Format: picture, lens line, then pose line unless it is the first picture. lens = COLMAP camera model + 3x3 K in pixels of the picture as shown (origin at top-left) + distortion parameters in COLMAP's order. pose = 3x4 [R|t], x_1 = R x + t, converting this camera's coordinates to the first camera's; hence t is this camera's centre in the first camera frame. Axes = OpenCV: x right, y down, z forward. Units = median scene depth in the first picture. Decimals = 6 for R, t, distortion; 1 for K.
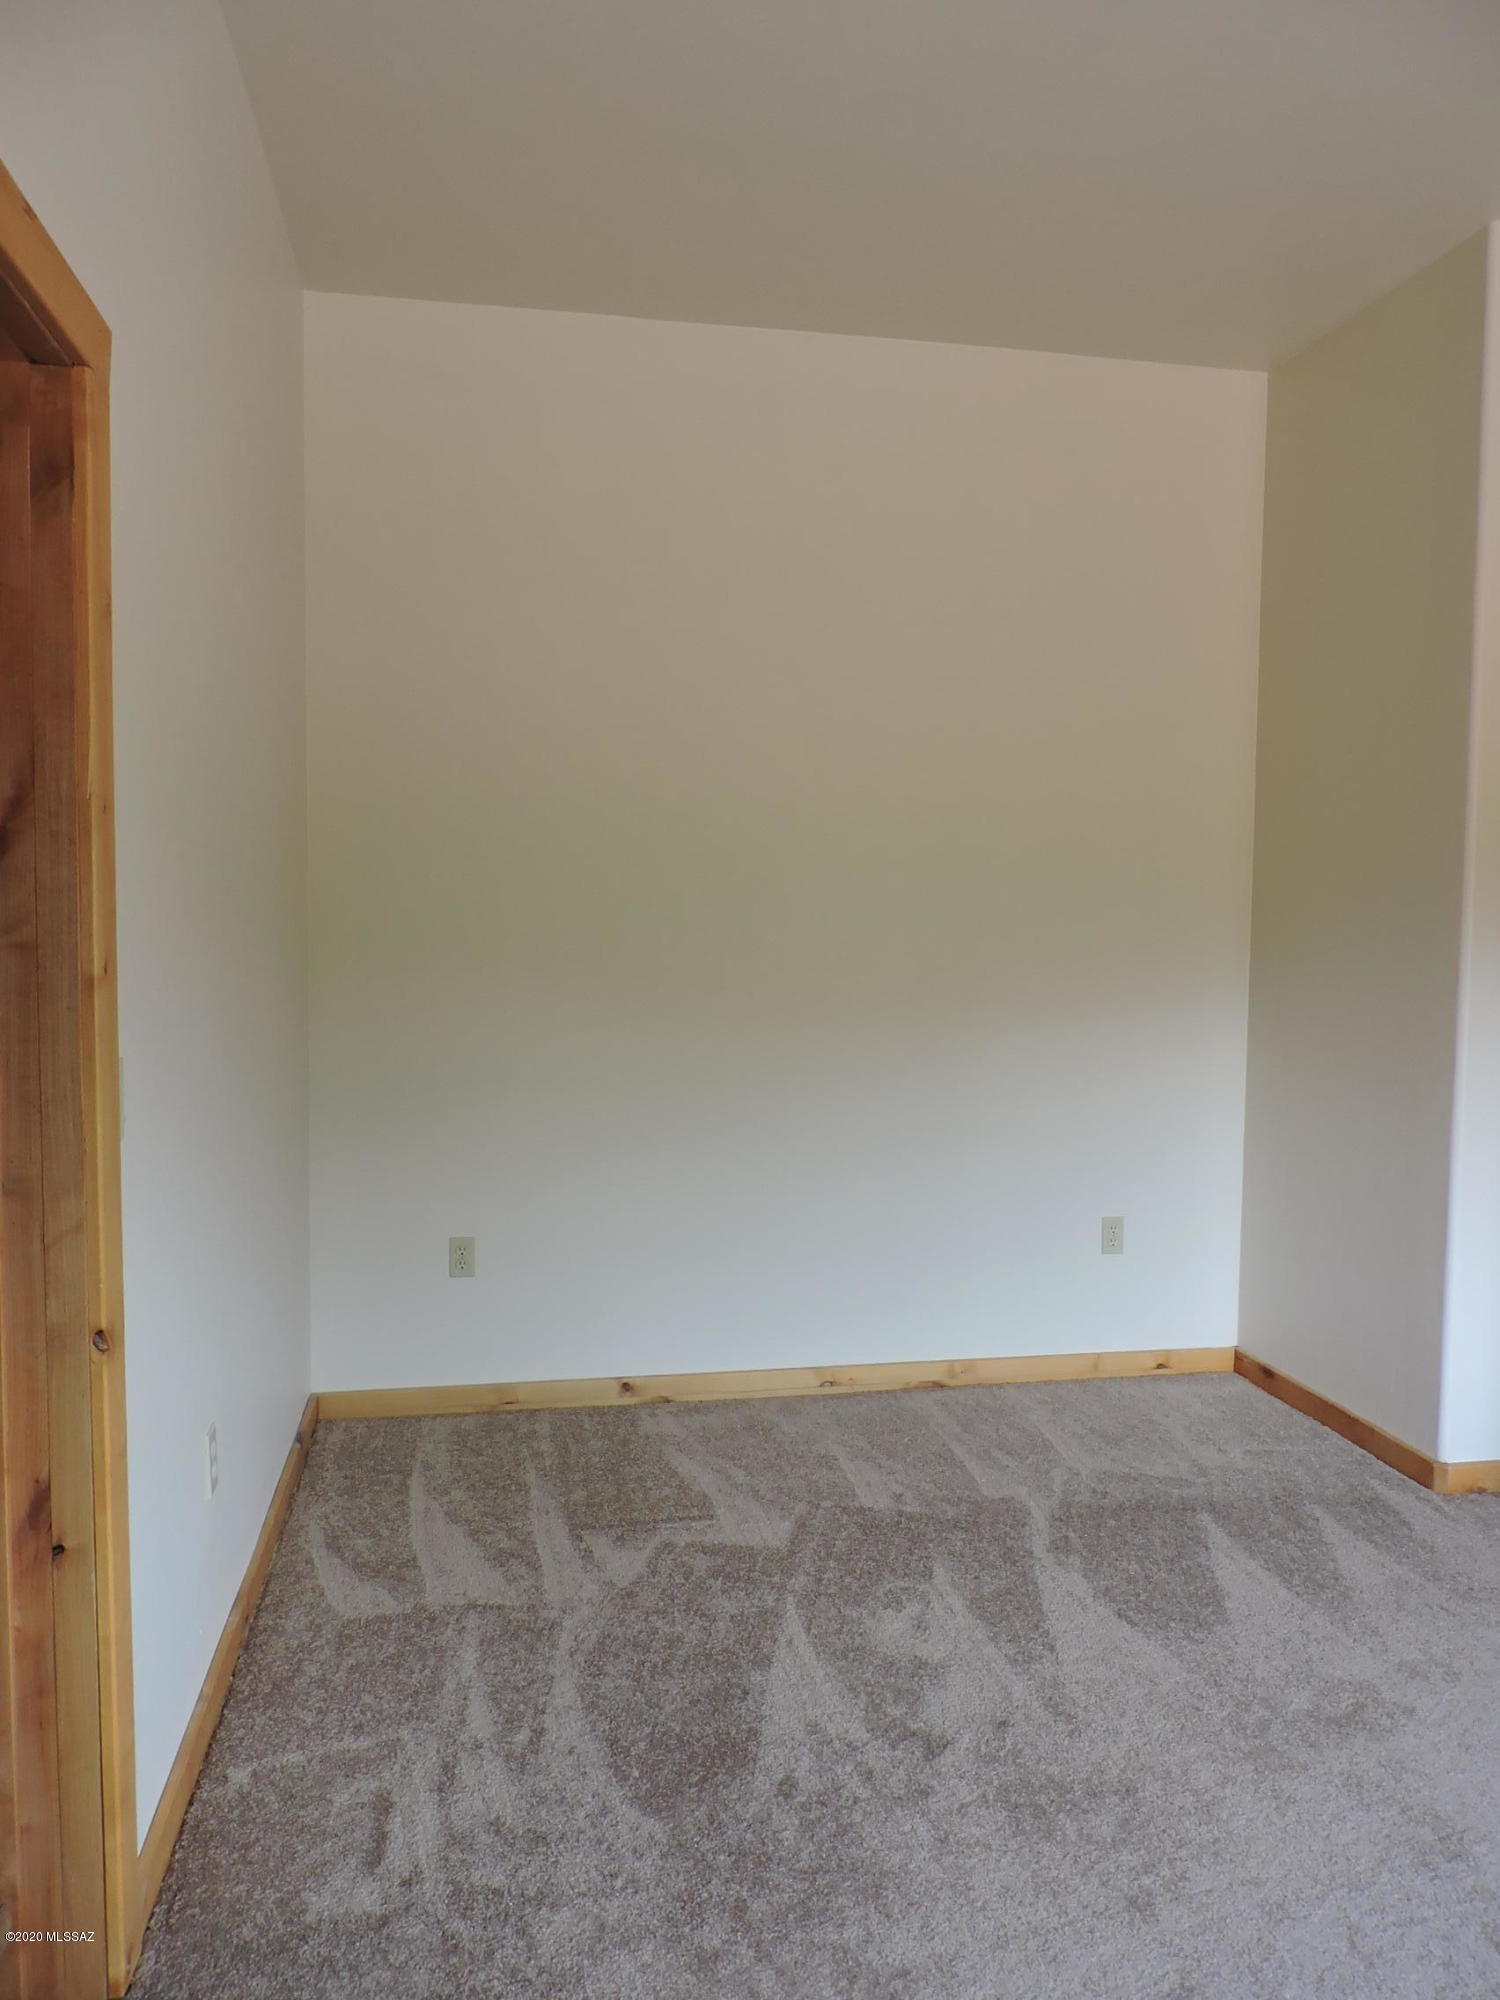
lens RADIAL K [[1442.2, 0, 750.0], [0, 1442.2, 1000.0], [0, 0, 1]] dist [-0.018396, 0.004177]
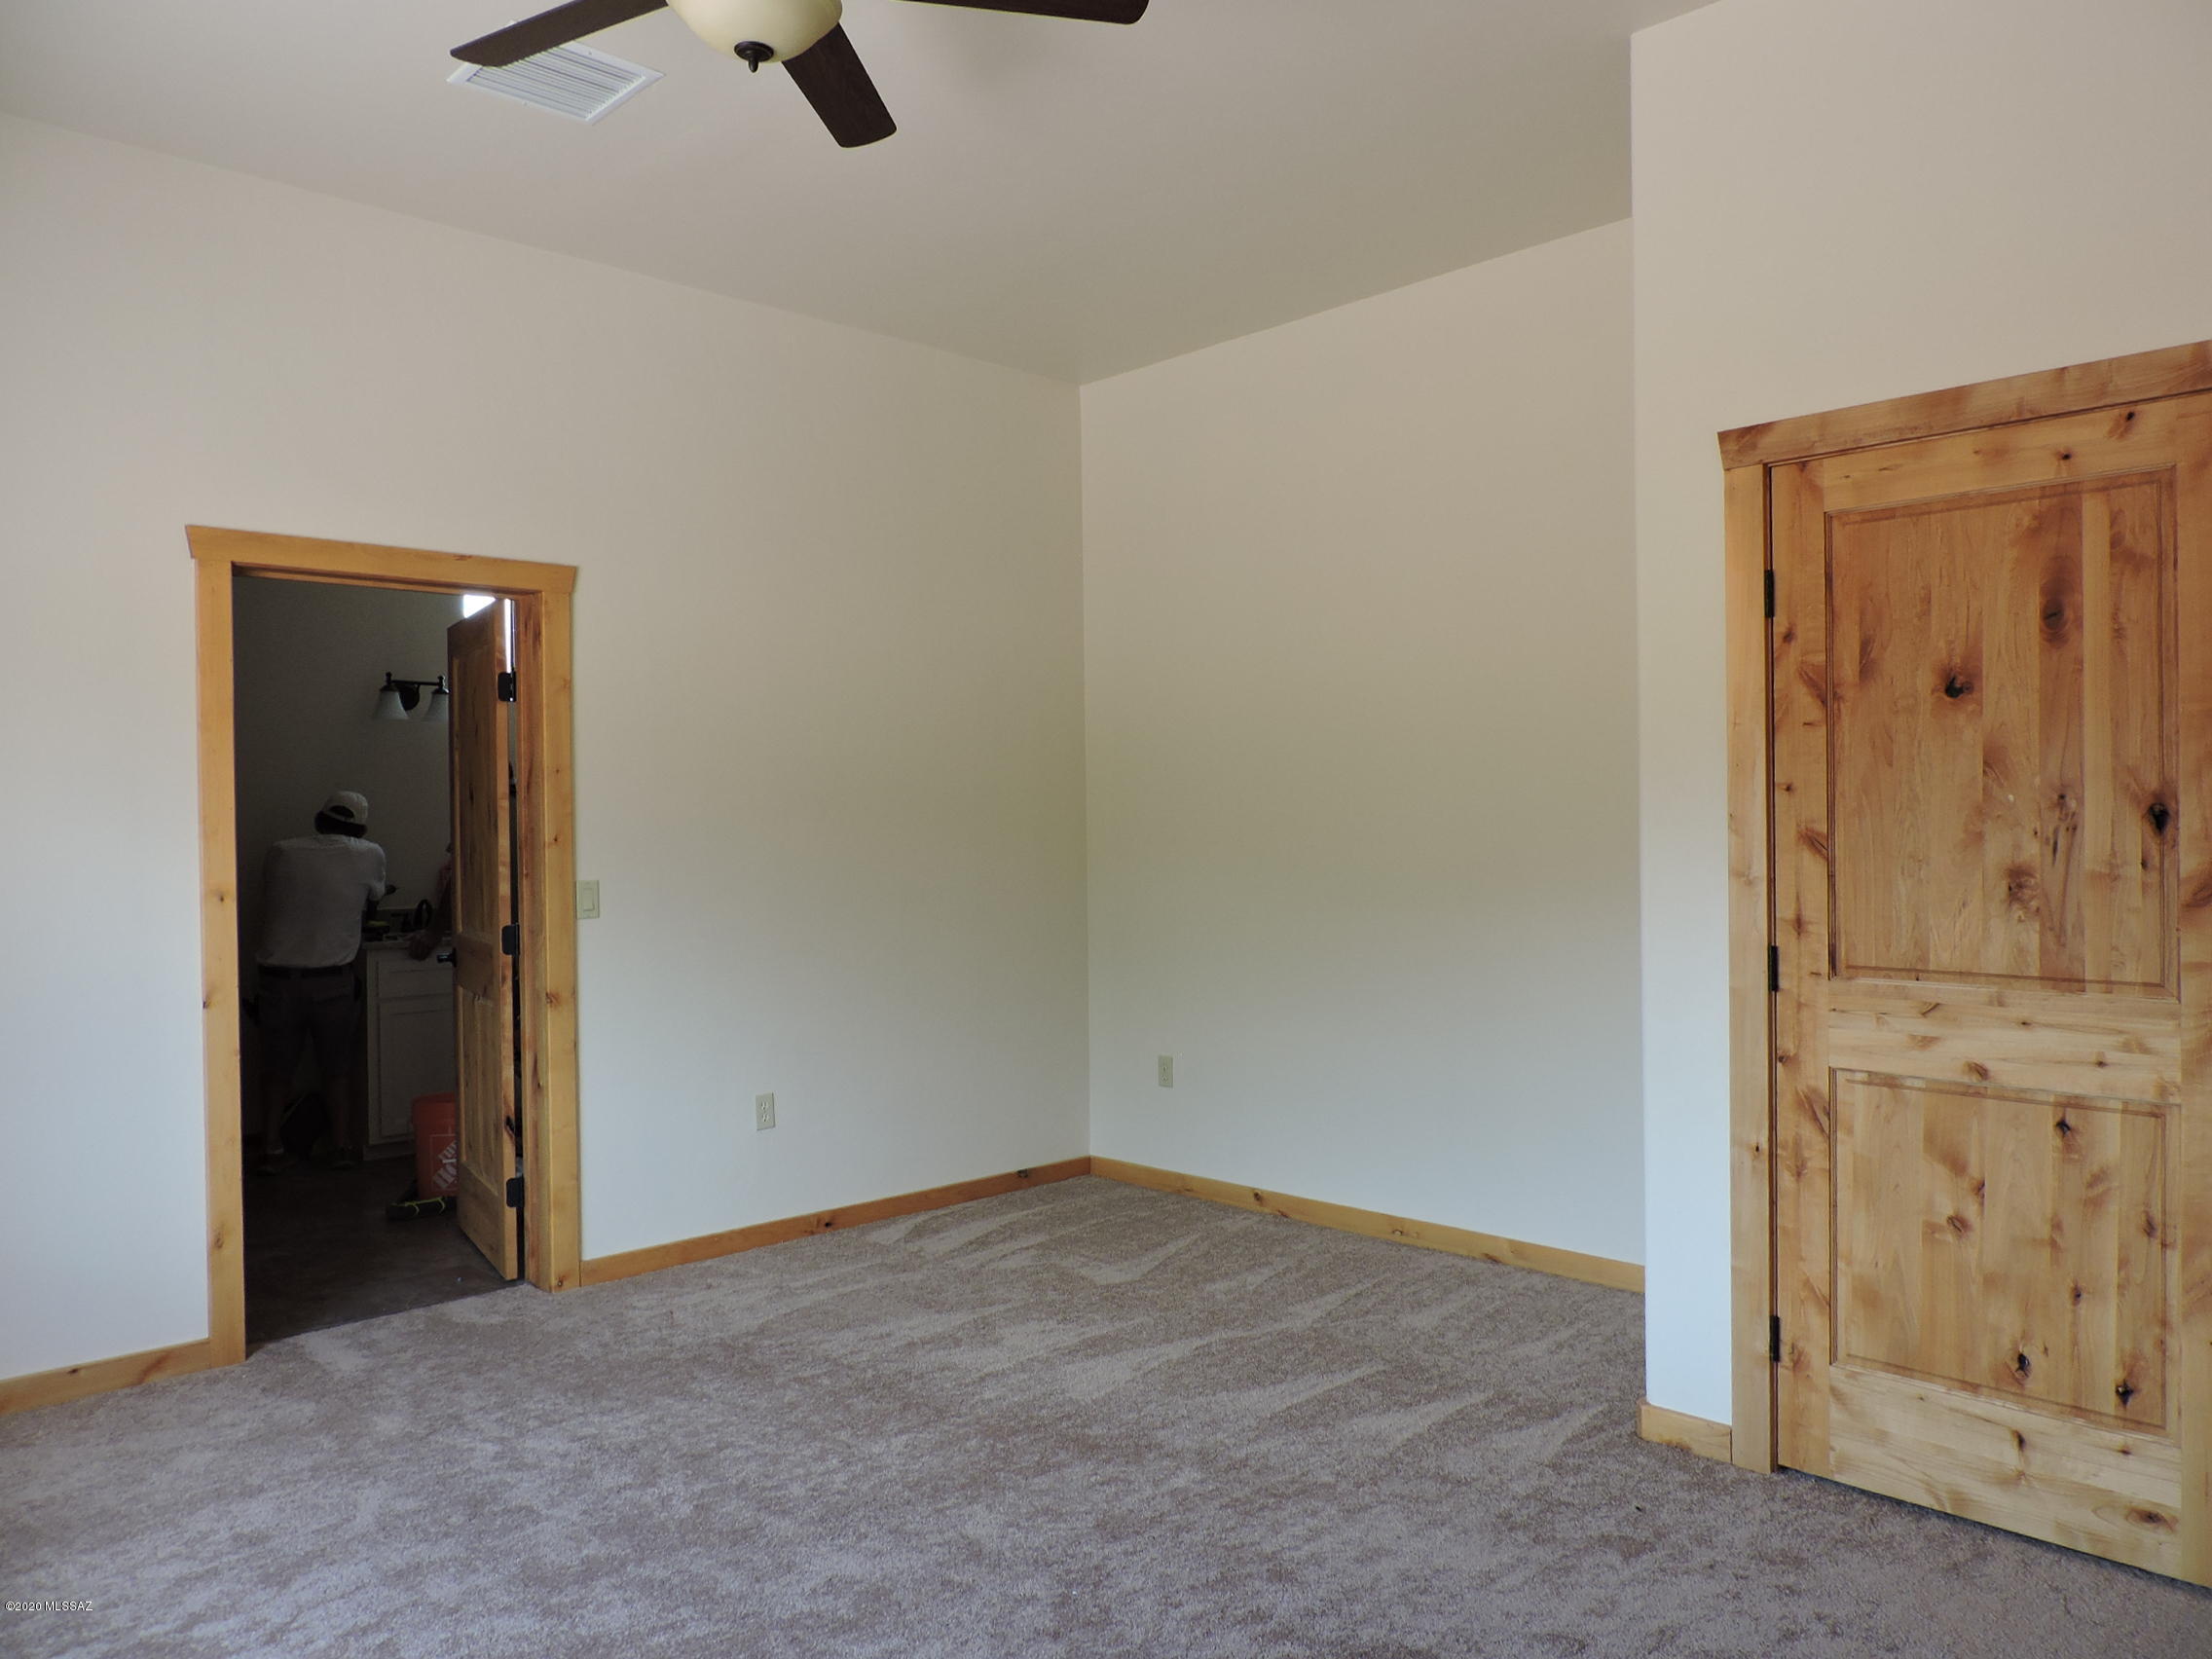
lens RADIAL K [[1595.1, 0, 1108.9], [0, 1595.1, 824.8], [0, 0, 1]] dist [-0.018396, 0.004177]
pose [[0.547824, -0.017080, -0.836419, 1.224733], [-0.029975, 0.998749, -0.040028, 0.015519], [0.836057, 0.047000, 0.546626, 0.181345]]
